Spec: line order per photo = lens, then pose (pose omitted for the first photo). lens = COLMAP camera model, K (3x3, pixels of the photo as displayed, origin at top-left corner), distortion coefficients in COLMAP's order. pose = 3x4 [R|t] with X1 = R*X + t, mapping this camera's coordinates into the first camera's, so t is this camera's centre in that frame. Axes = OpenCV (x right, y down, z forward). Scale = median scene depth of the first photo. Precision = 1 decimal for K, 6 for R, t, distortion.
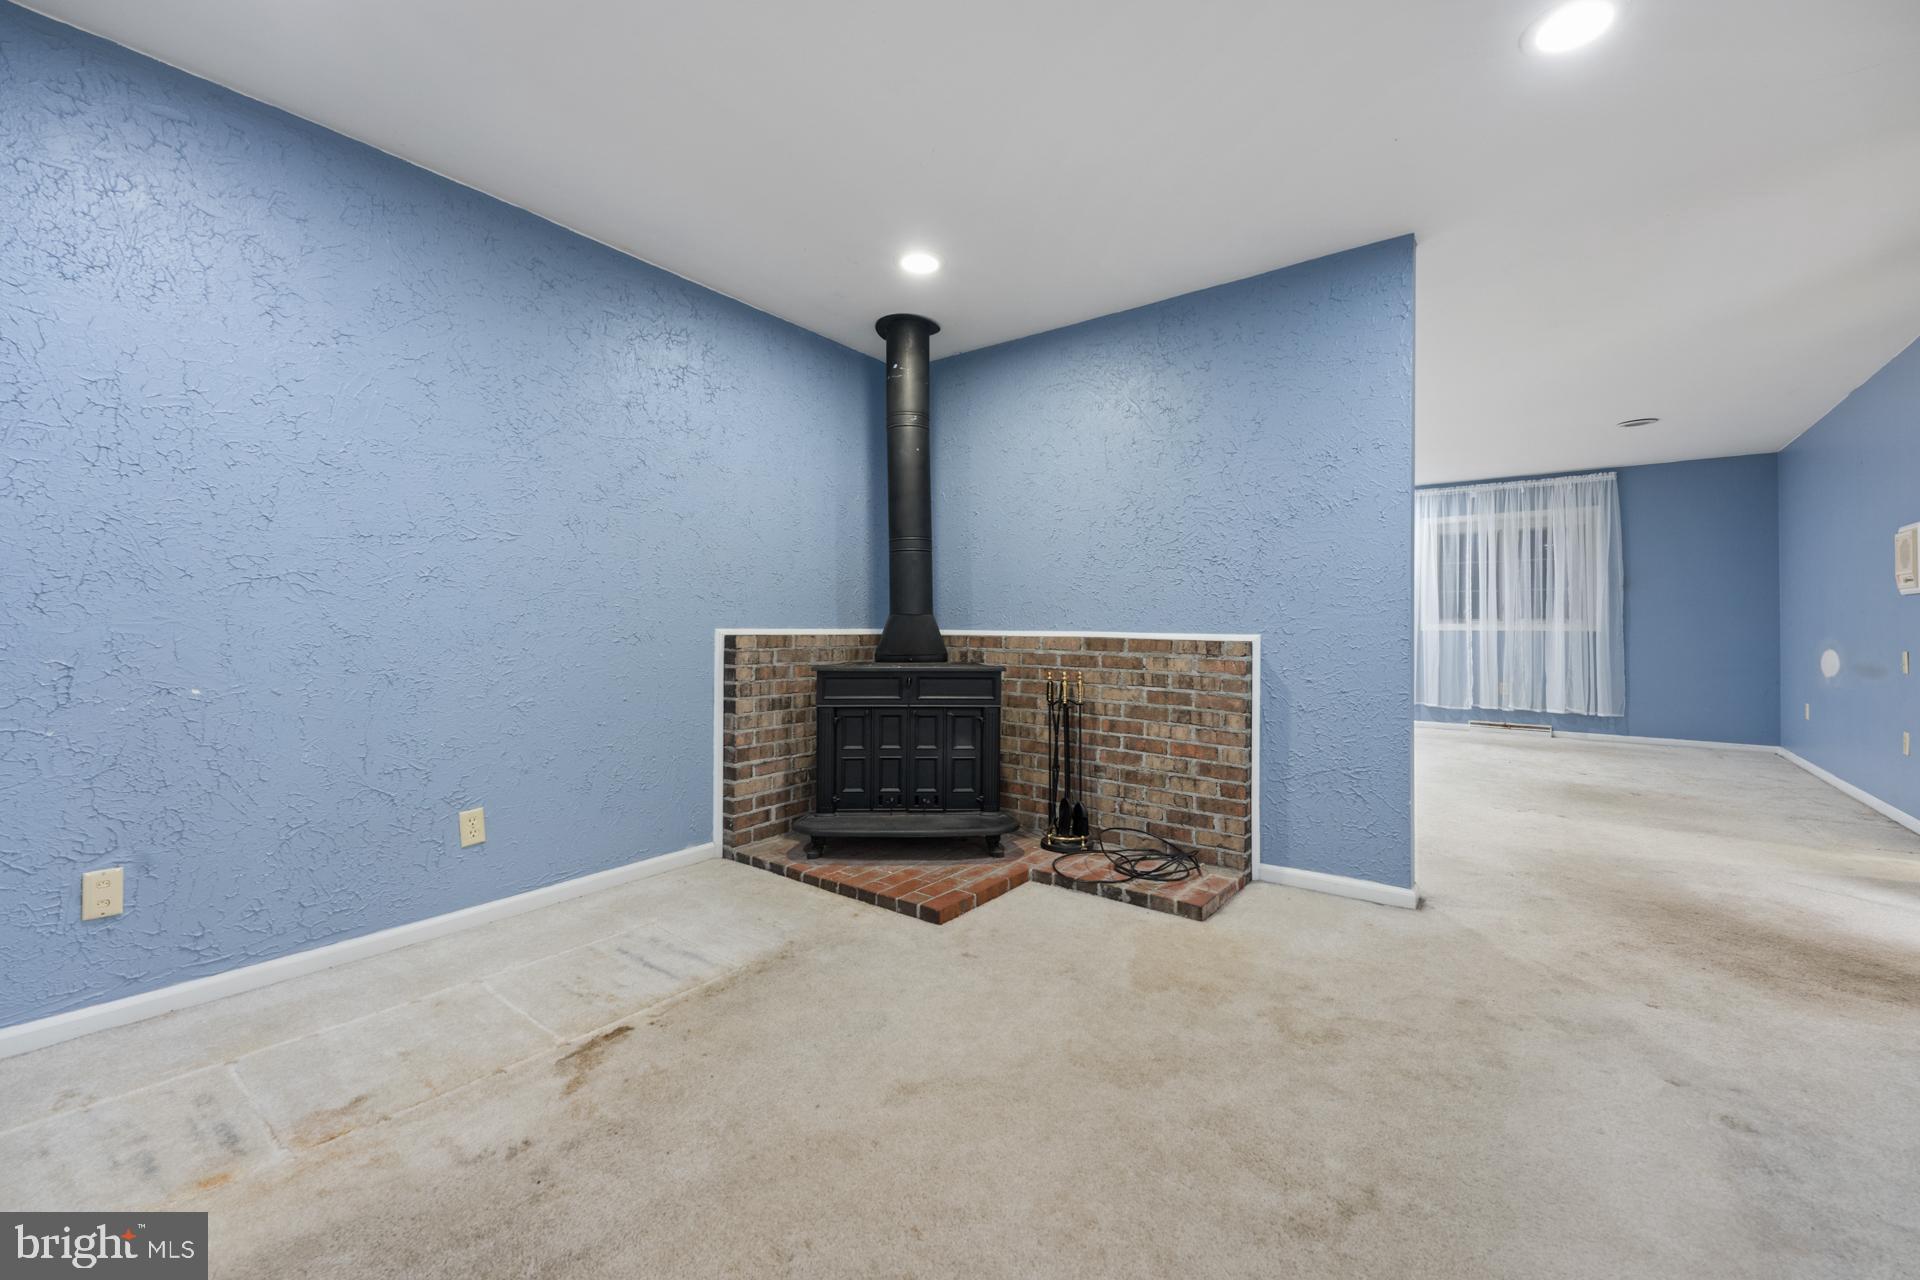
lens RADIAL K [[772.9, 0, 974.0], [0, 772.9, 633.2], [0, 0, 1]] dist [0.042826, -0.003724]
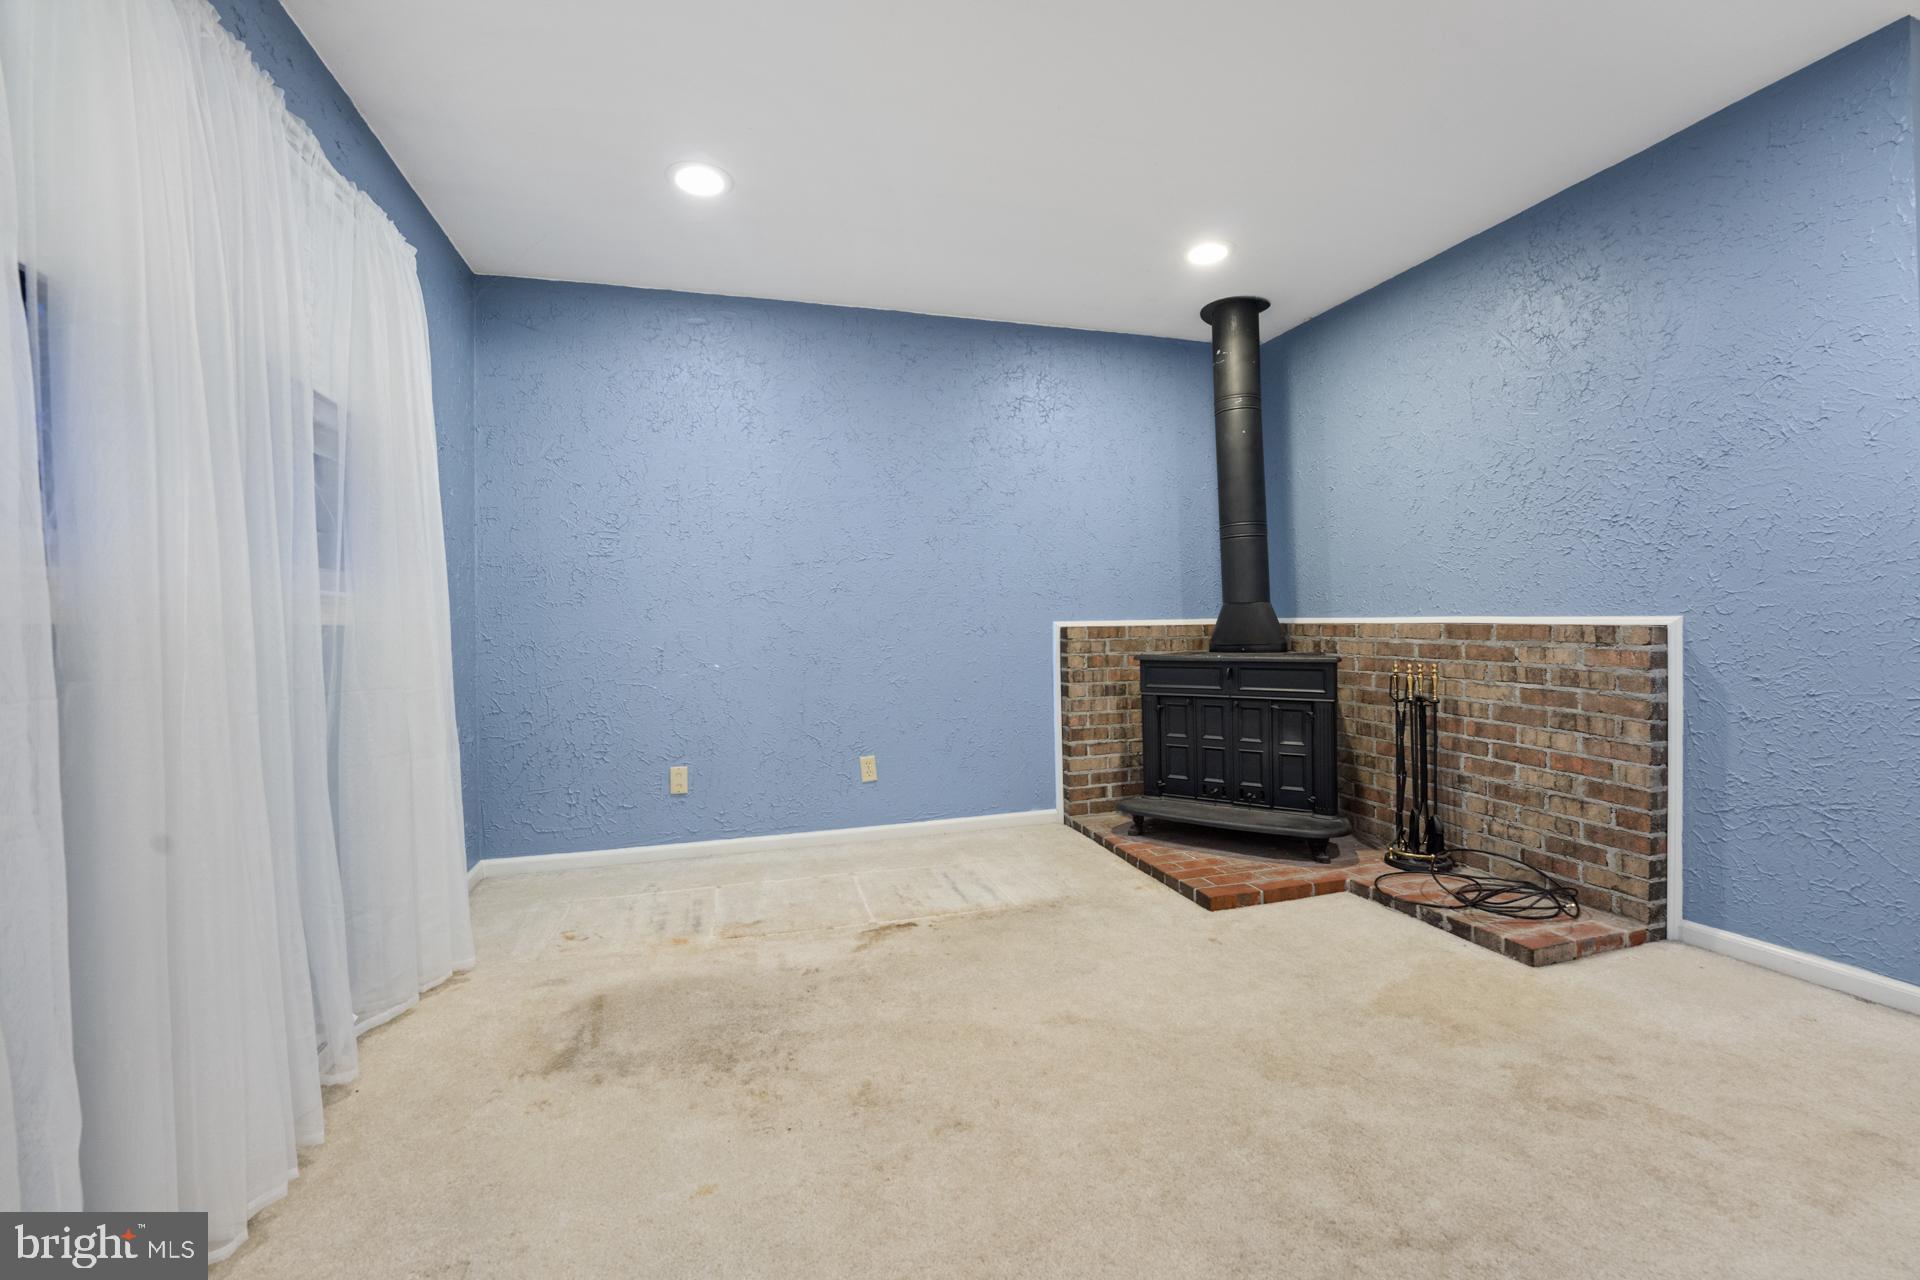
lens RADIAL K [[794.9, 0, 966.7], [0, 794.9, 636.5], [0, 0, 1]] dist [-0.025423, 0.003887]
pose [[0.806002, -0.008066, -0.591858, 0.252708], [0.016283, 0.999831, 0.008549, 0.004019], [0.591689, -0.016528, 0.805997, -0.007914]]
